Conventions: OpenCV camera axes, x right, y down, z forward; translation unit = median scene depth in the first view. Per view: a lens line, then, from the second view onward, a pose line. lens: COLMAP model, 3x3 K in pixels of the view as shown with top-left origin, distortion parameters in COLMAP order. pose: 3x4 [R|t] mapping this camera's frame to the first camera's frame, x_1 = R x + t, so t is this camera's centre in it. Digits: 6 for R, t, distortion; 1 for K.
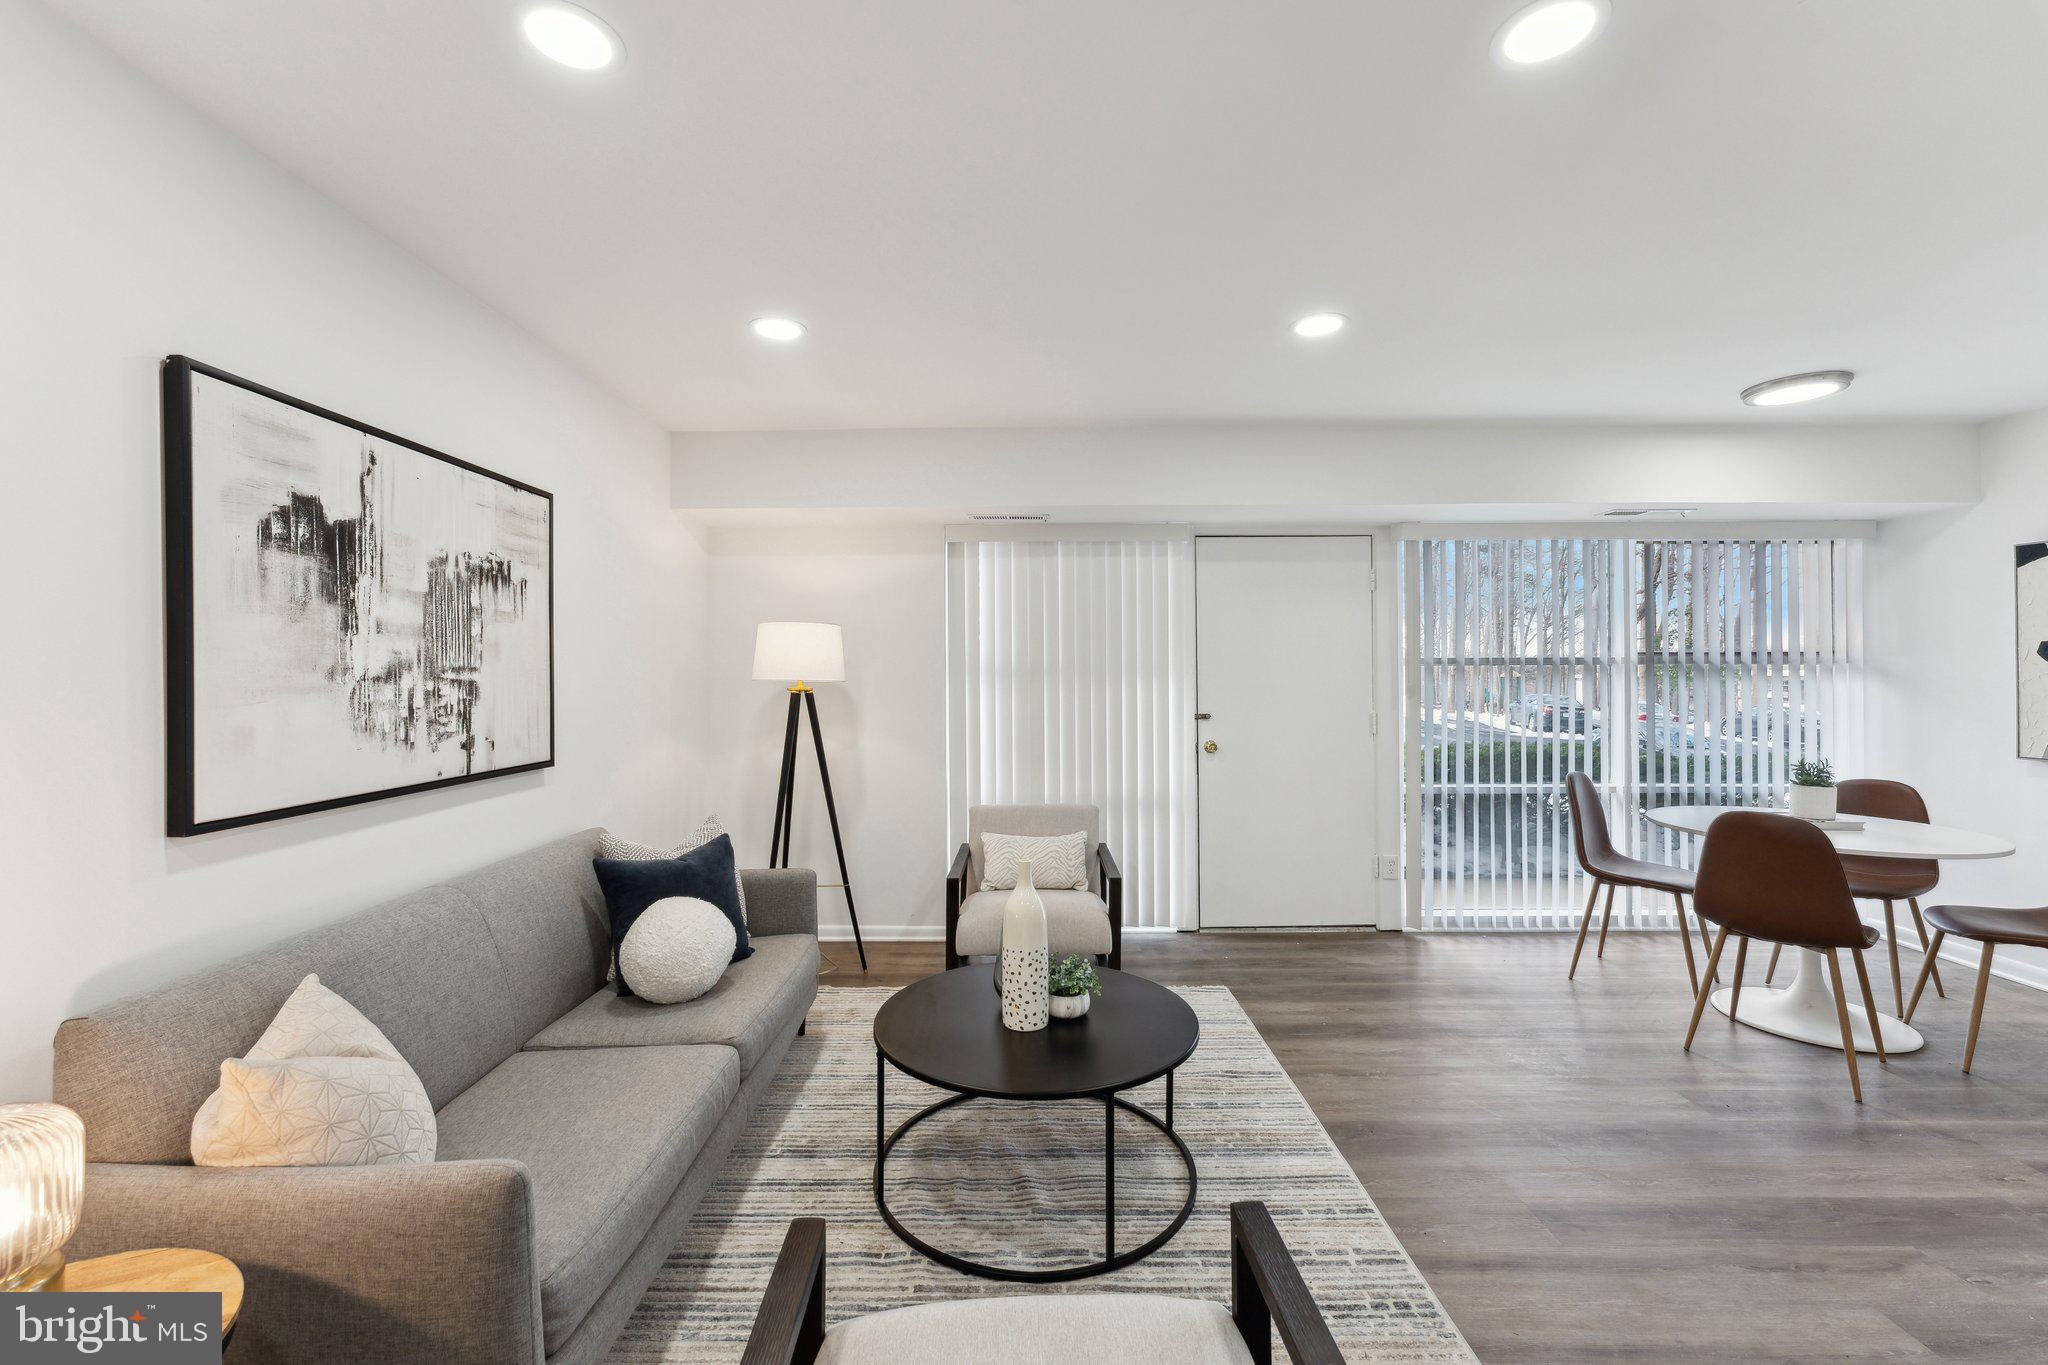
lens RADIAL K [[832.4, 0, 1027.2], [0, 832.4, 675.3], [0, 0, 1]] dist [-0.004479, 0.000501]
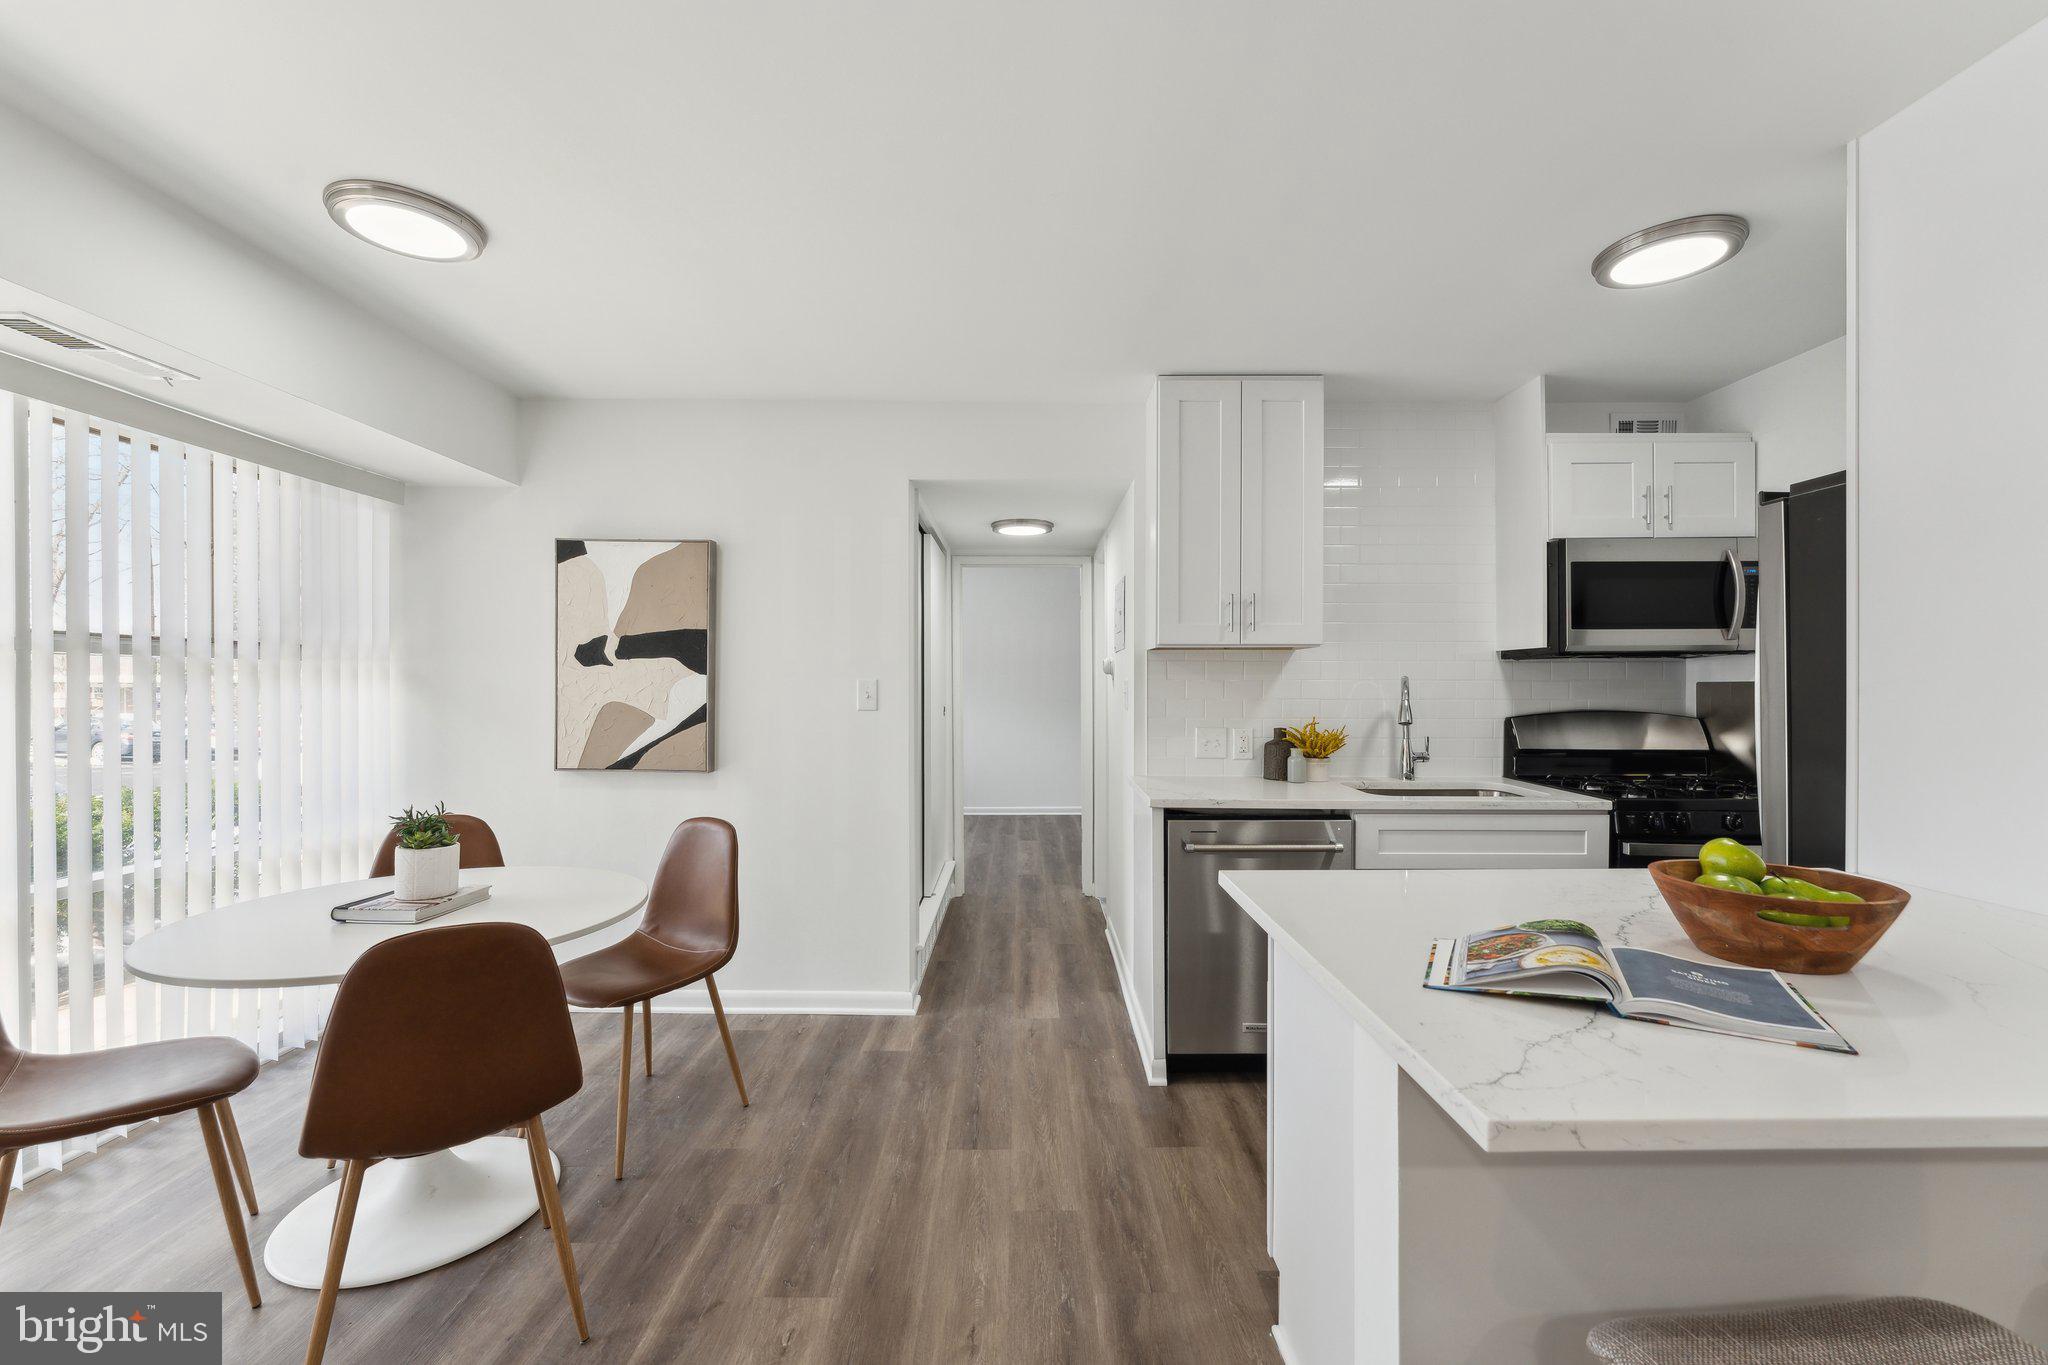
lens RADIAL K [[832.4, 0, 1025.7], [0, 832.4, 690.6], [0, 0, 1]] dist [-0.004479, 0.000501]
pose [[-0.012879, -0.001689, 0.999916, 0.391925], [-0.006662, 0.999977, 0.001603, 0.009920], [-0.999895, -0.006641, -0.012890, 0.727681]]
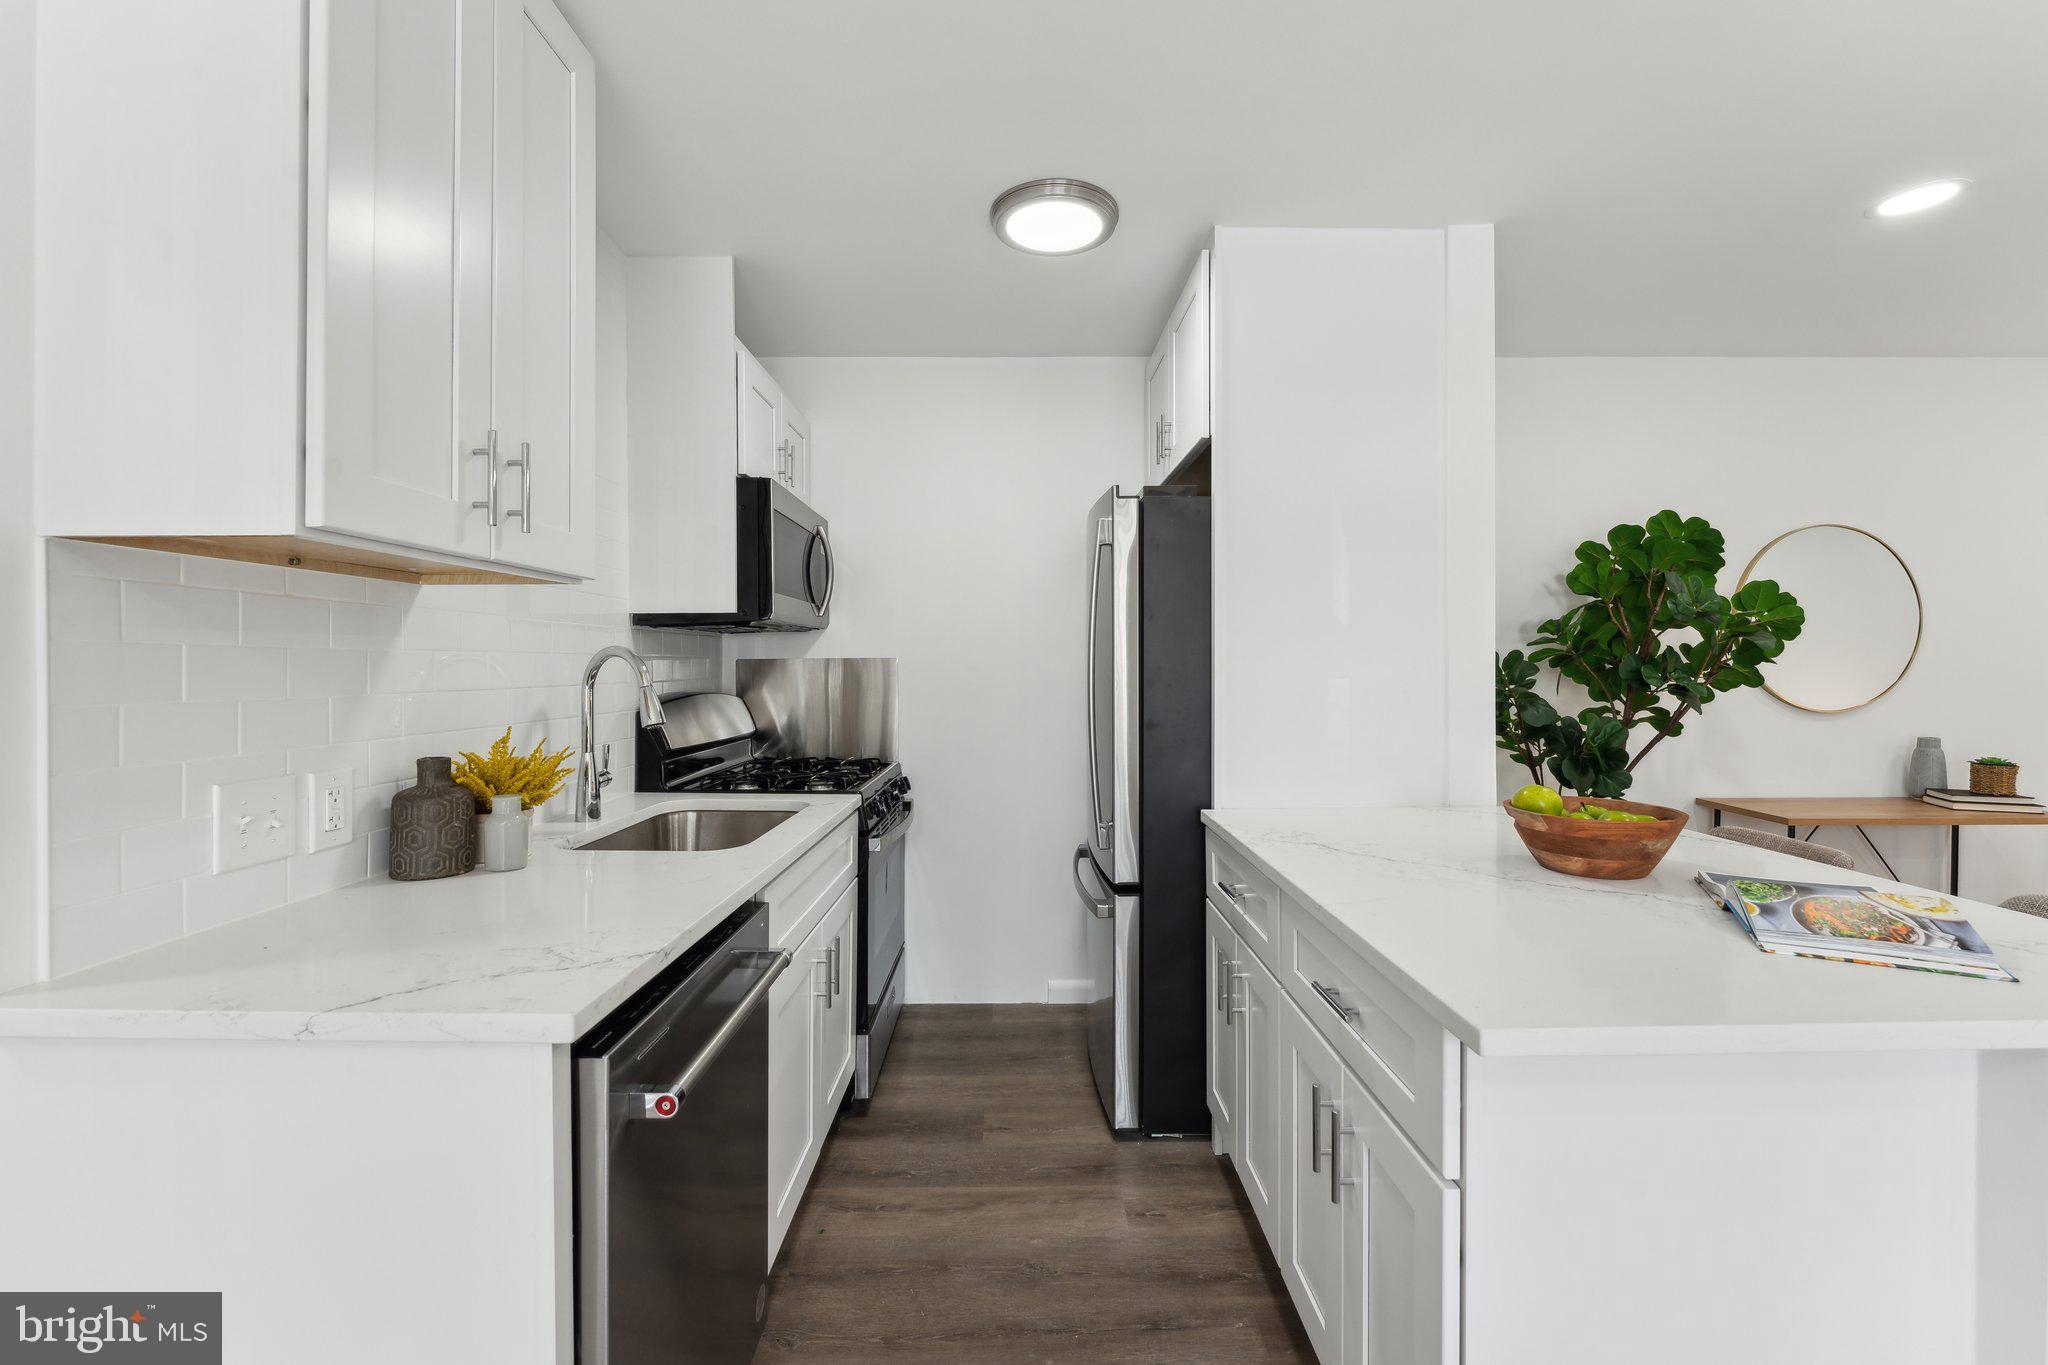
lens RADIAL K [[832.4, 0, 1027.9], [0, 832.4, 664.1], [0, 0, 1]] dist [-0.004479, 0.000501]
pose [[-0.999716, 0.007095, -0.022752, 1.342410], [0.007223, 0.999958, -0.005584, 0.009354], [0.022712, -0.005747, -0.999726, 0.907424]]
